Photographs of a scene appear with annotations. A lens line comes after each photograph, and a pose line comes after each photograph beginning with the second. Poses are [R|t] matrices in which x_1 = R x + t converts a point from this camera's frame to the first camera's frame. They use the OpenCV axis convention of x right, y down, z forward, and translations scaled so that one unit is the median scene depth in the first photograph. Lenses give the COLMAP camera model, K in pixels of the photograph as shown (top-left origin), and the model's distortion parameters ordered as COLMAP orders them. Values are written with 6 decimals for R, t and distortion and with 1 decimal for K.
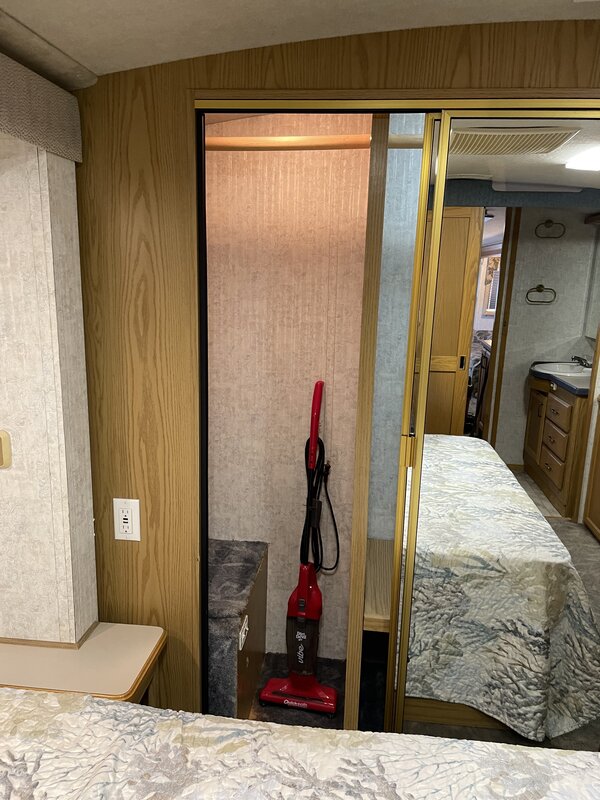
lens RADIAL K [[606.6, 0, 298.9], [0, 606.6, 400.9], [0, 0, 1]] dist [0.066646, -0.079106]
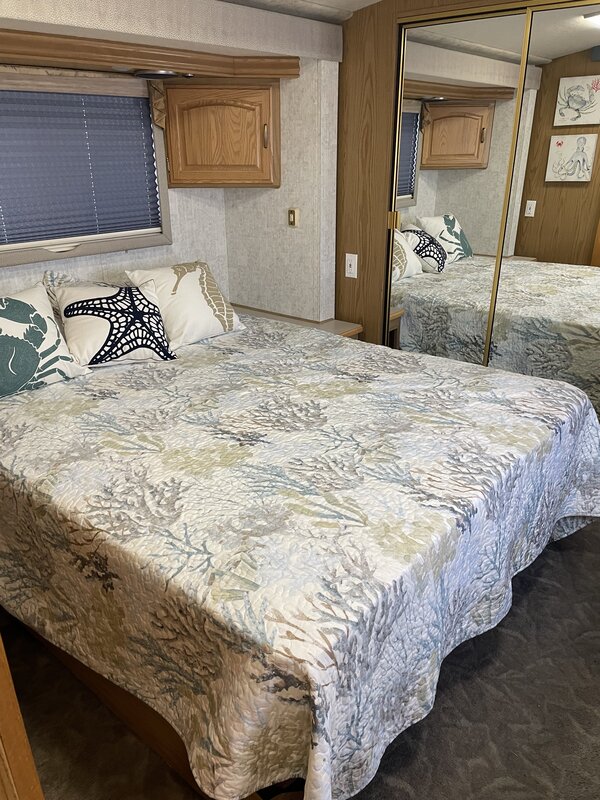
lens RADIAL K [[606.6, 0, 300.6], [0, 606.6, 399.6], [0, 0, 1]] dist [0.066646, -0.079106]
pose [[0.841372, 0.176947, -0.510669, 0.609625], [-0.087525, 0.977023, 0.194335, 0.242896], [0.533322, -0.118812, 0.837527, -0.694551]]
